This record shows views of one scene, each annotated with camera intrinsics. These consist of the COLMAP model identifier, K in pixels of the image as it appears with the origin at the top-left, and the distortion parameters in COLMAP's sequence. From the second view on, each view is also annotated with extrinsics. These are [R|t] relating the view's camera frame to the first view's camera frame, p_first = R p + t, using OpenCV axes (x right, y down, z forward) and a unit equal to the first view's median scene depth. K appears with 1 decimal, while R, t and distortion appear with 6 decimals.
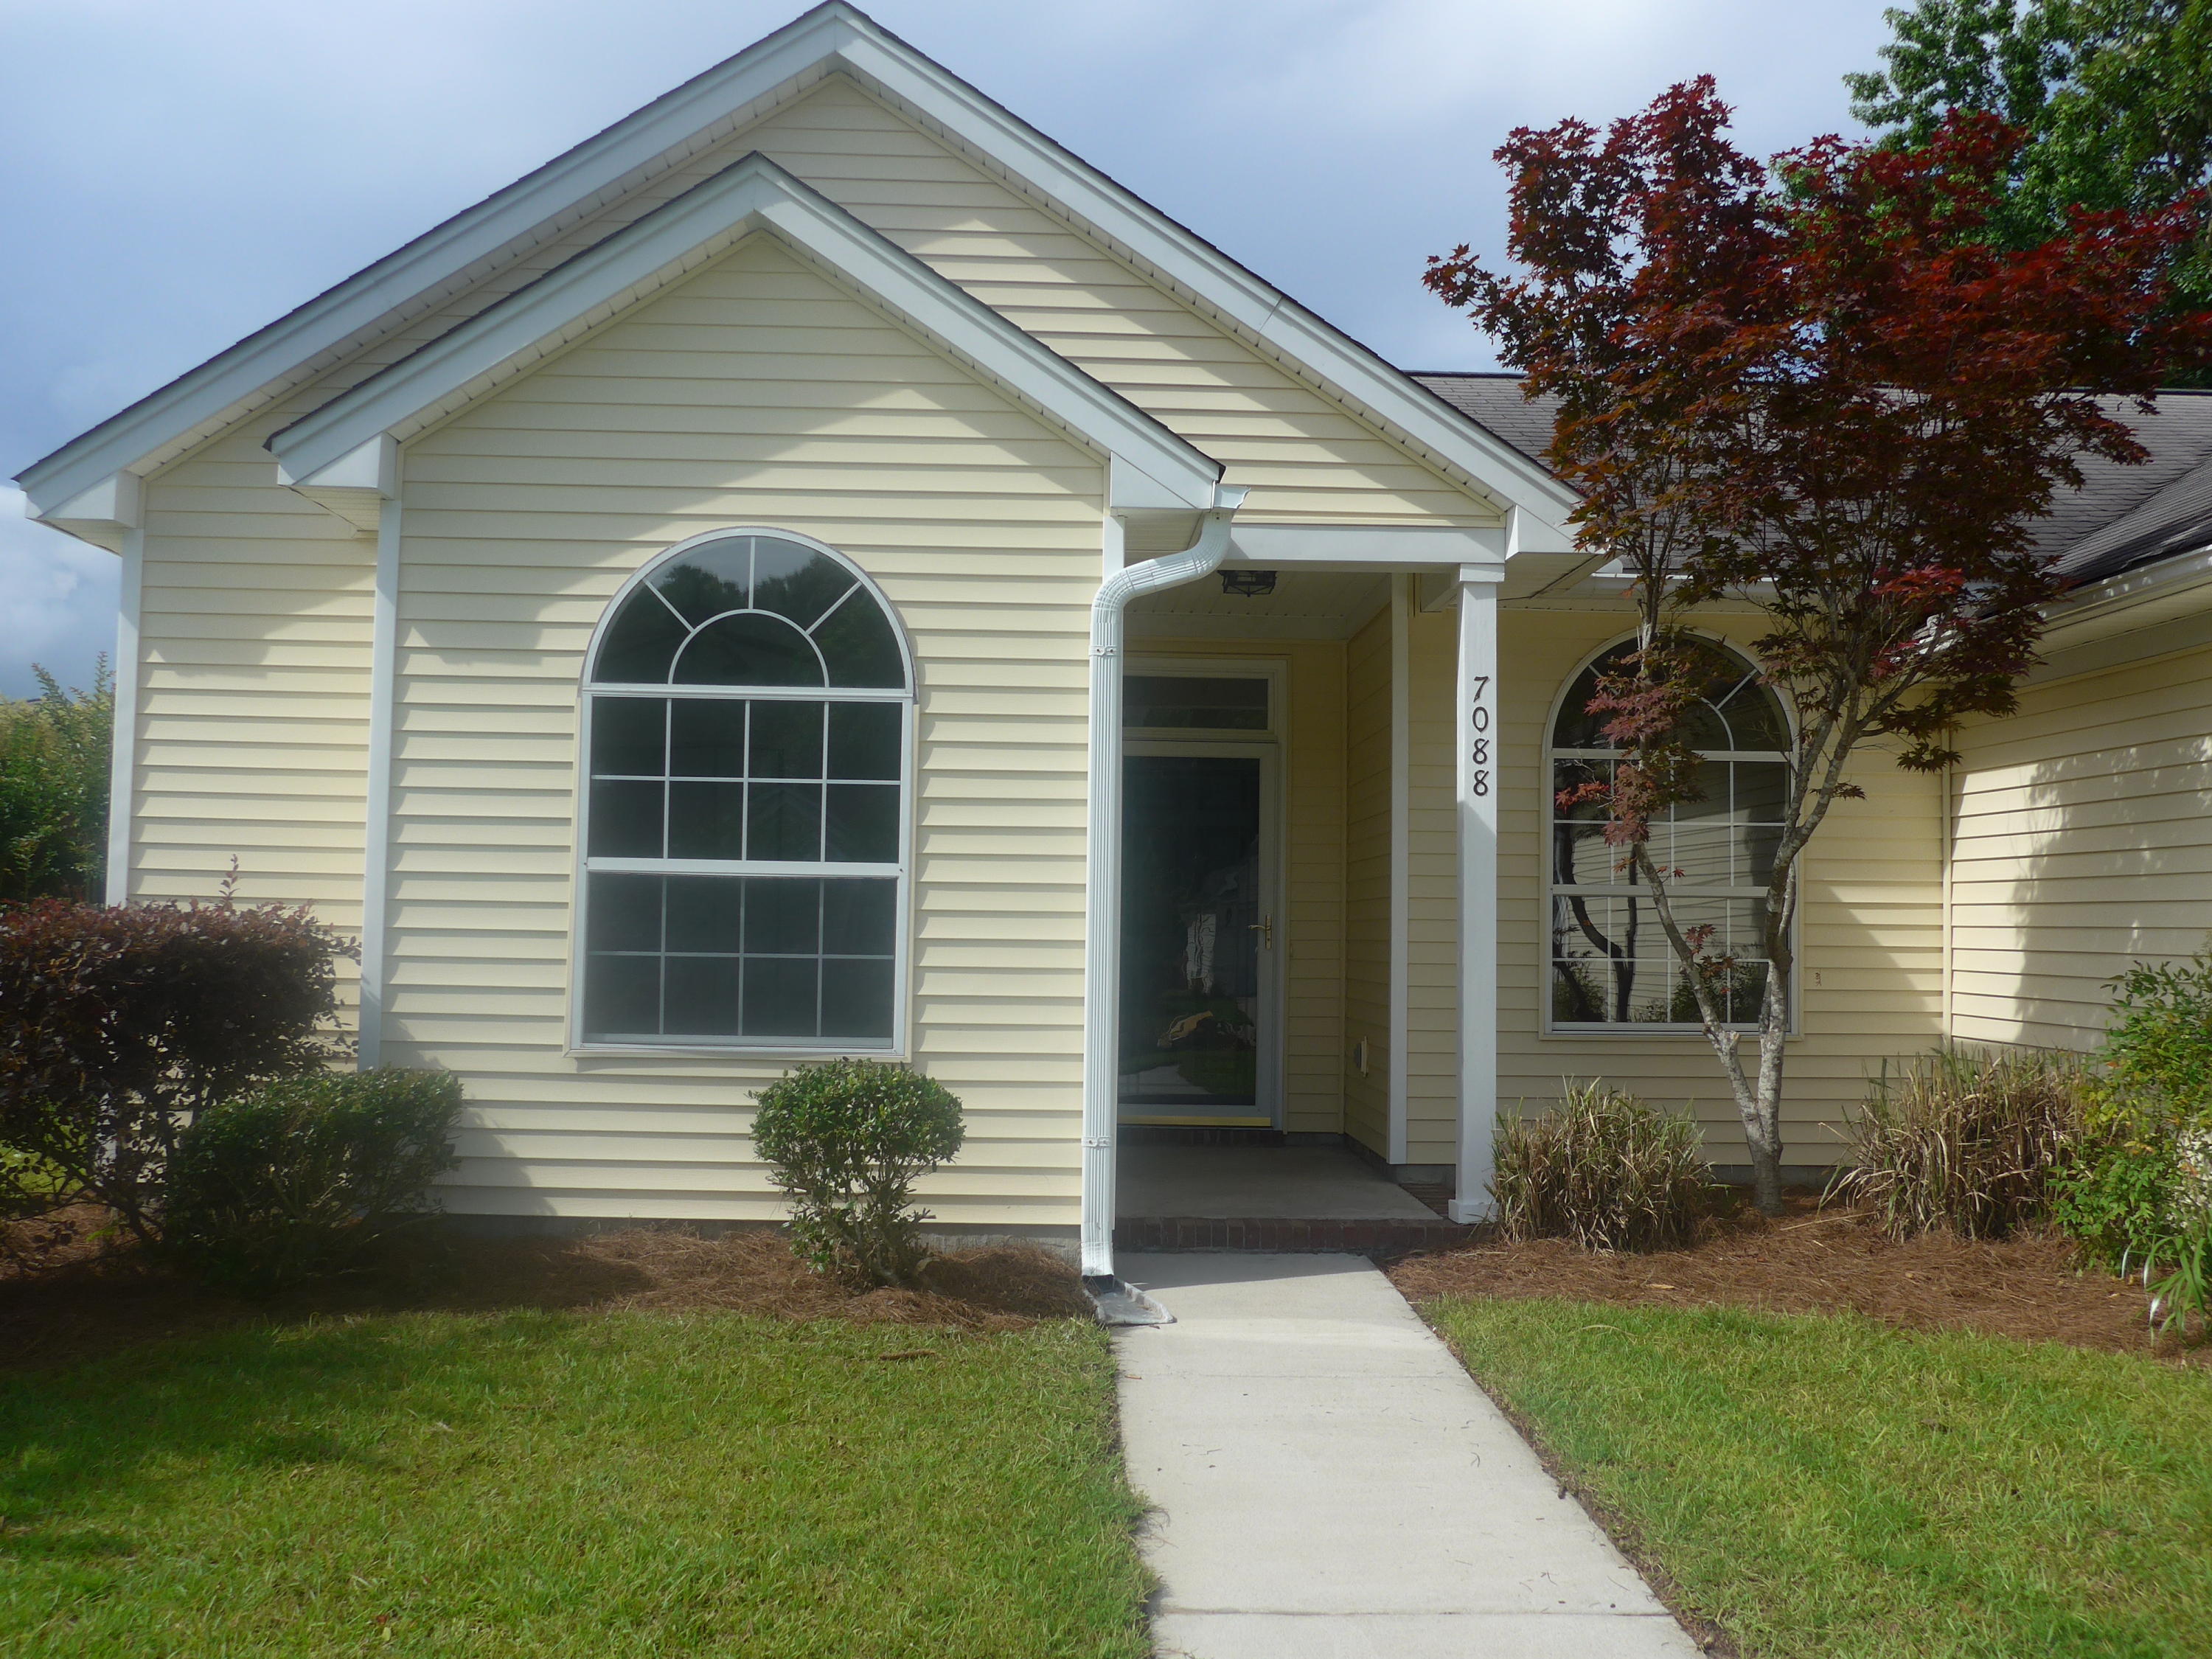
lens RADIAL K [[1873.1, 0, 1104.1], [0, 1873.1, 828.0], [0, 0, 1]] dist [-0.025461, 0.010035]
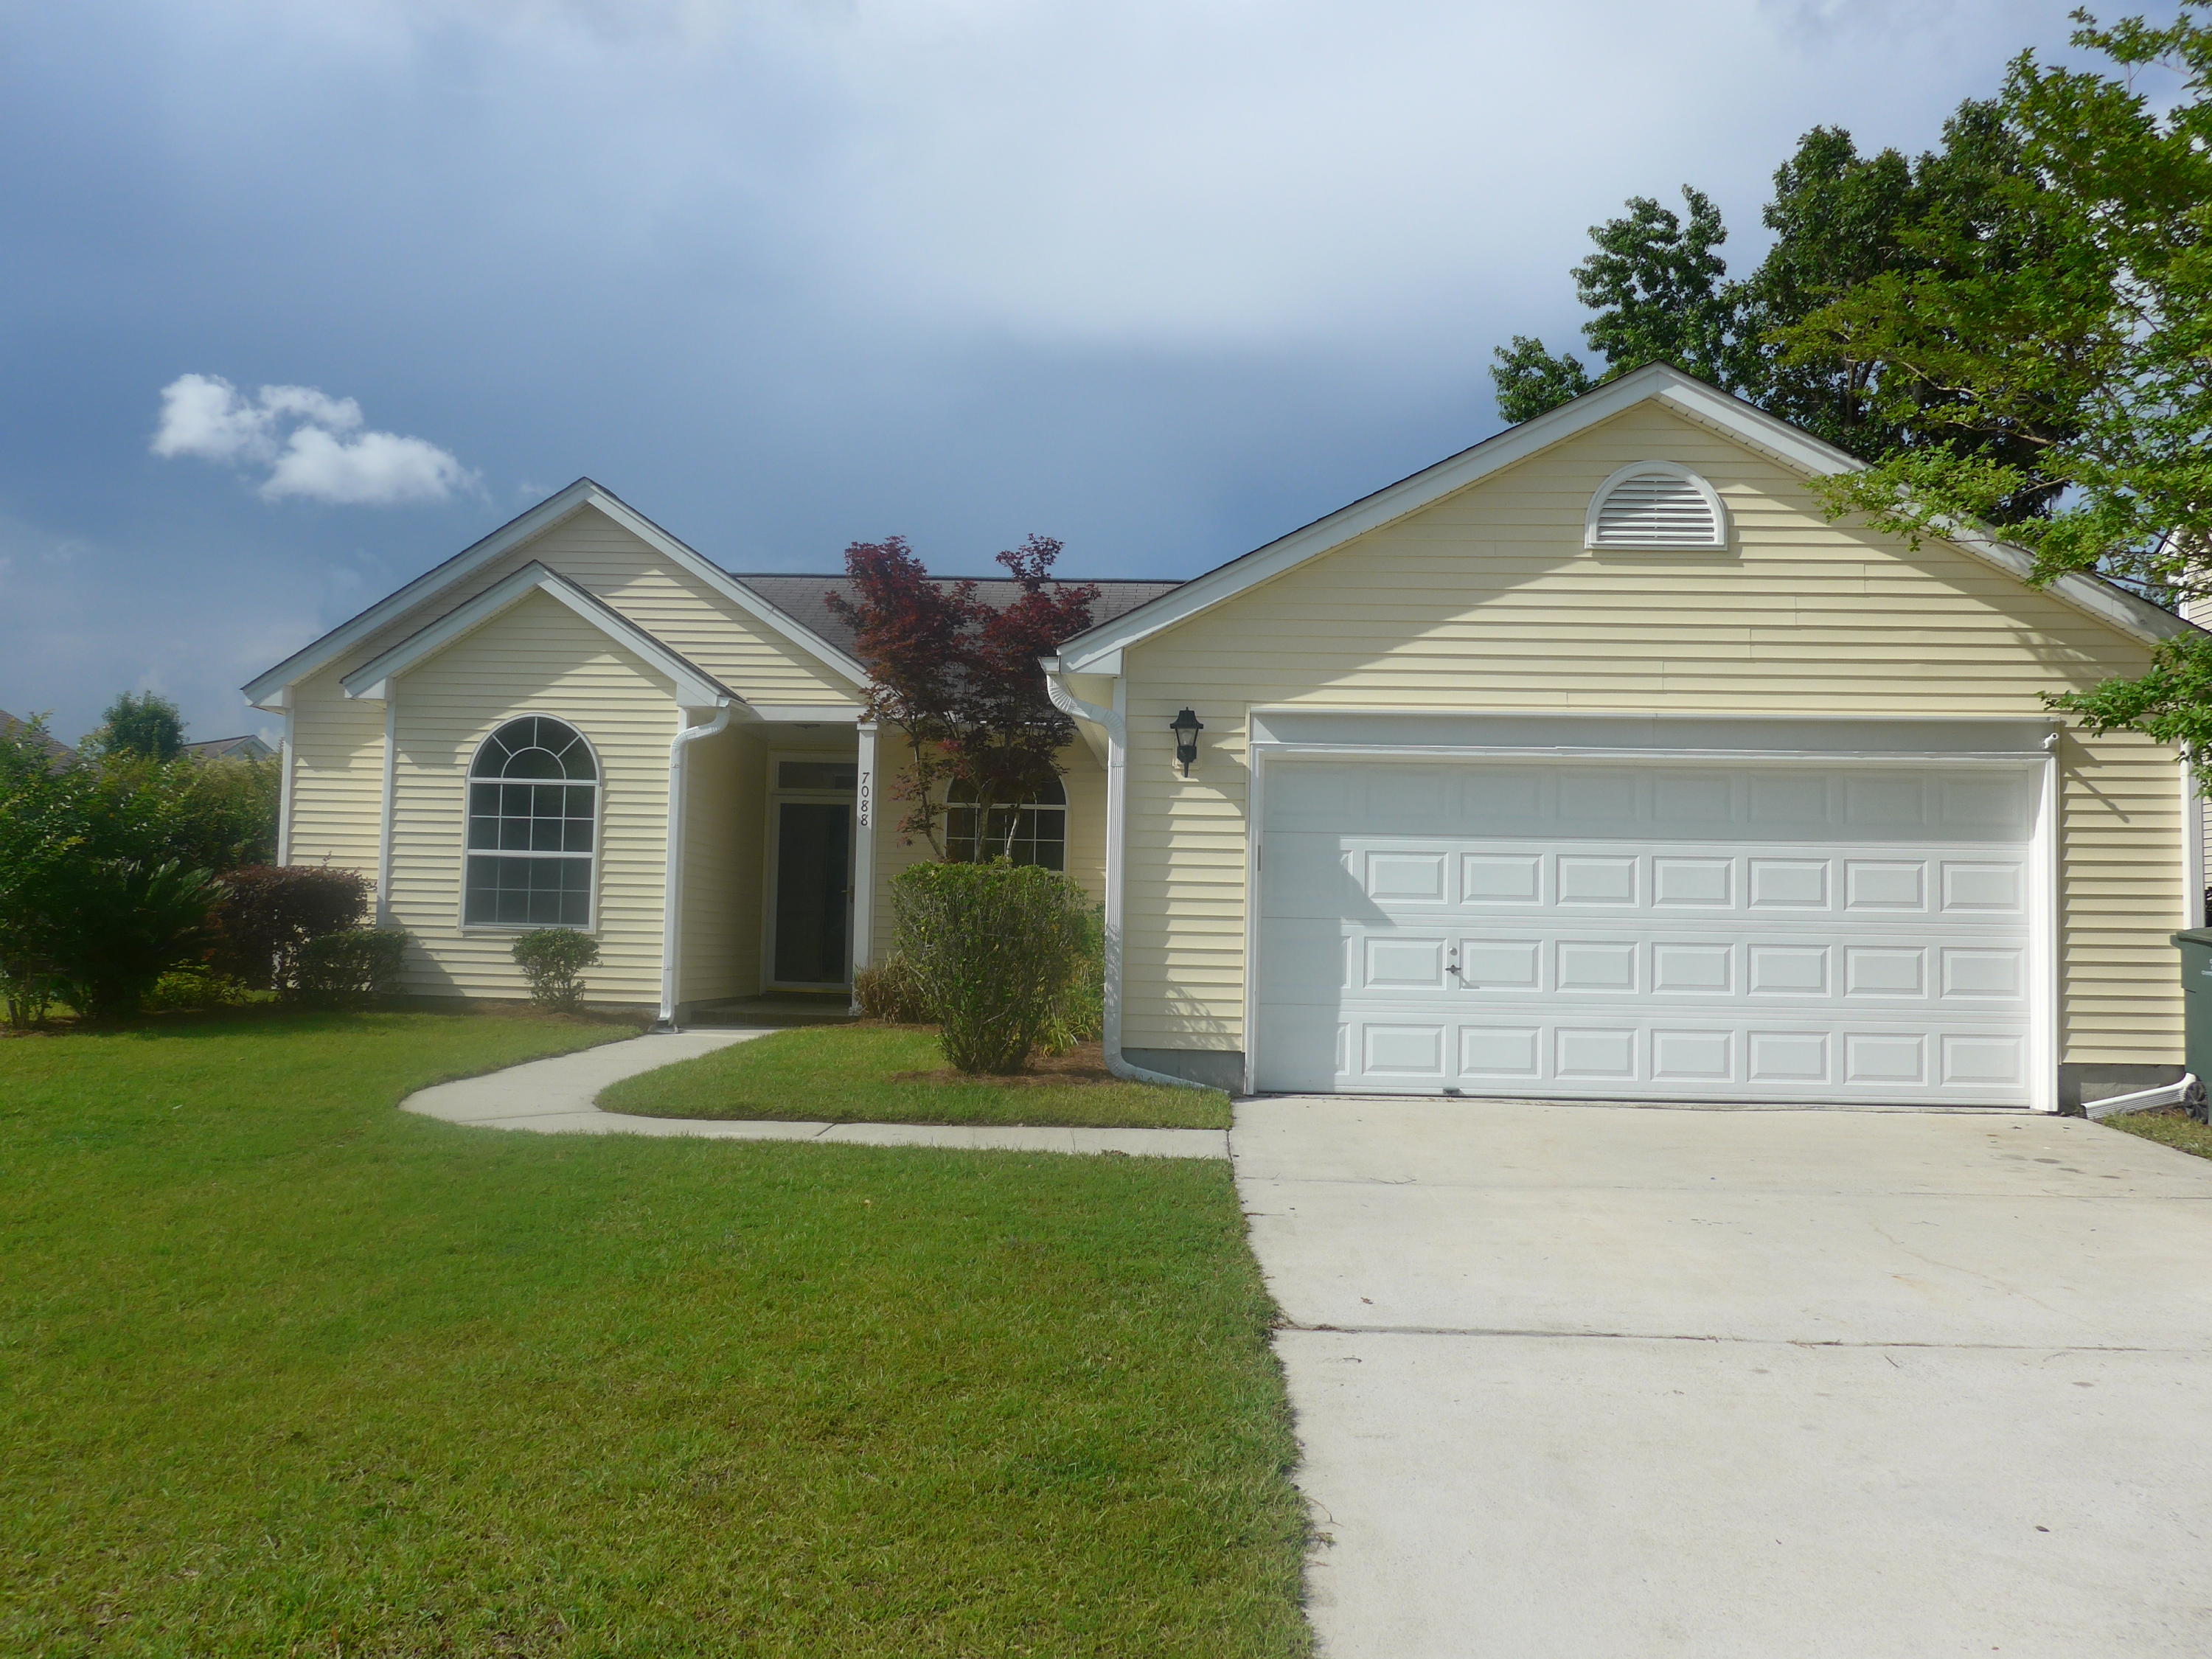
lens RADIAL K [[1873.1, 0, 1104.1], [0, 1873.1, 828.0], [0, 0, 1]] dist [-0.025461, 0.010035]
pose [[0.996703, 0.003429, -0.081058, 0.742336], [-0.004367, 0.999926, -0.011398, 0.011810], [0.081013, 0.011714, 0.996644, -1.349647]]
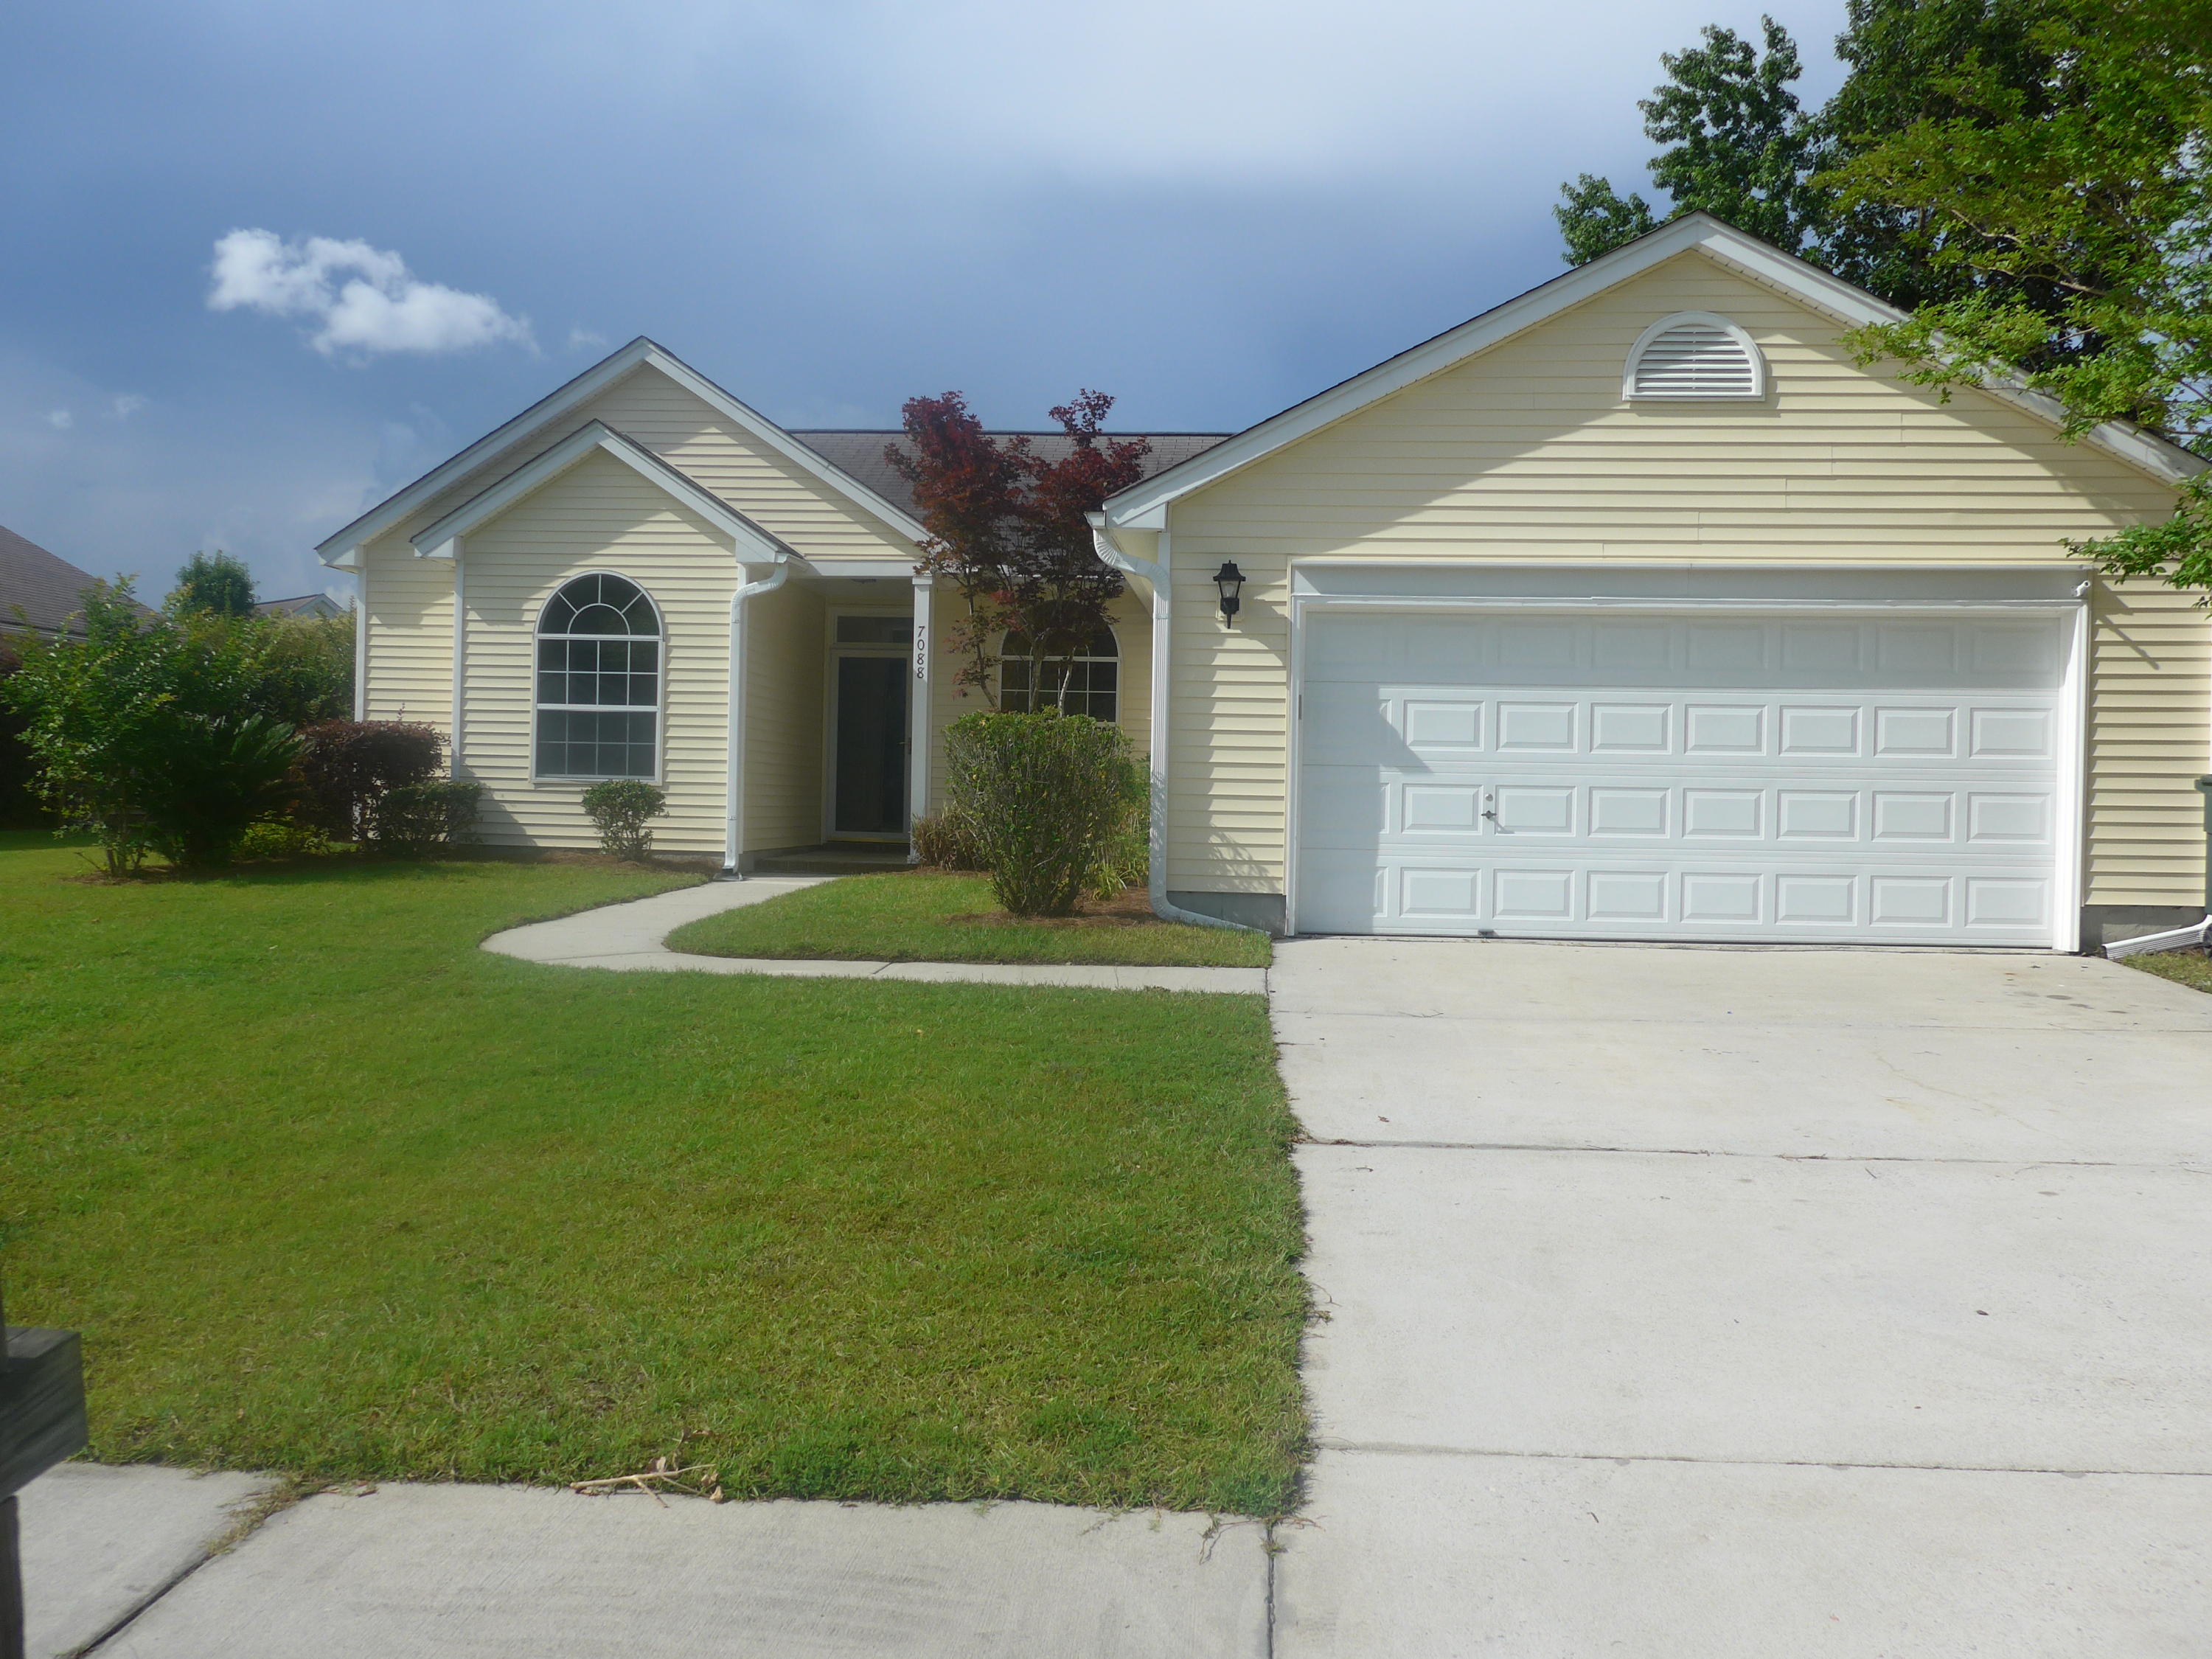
lens RADIAL K [[1899.8, 0, 1107.8], [0, 1899.8, 810.9], [0, 0, 1]] dist [-0.041219, 0.059911]
pose [[0.993380, 0.006456, -0.114694, 0.771643], [0.000002, 0.998419, 0.056211, 0.016187], [0.114876, -0.055839, 0.991809, -1.429955]]
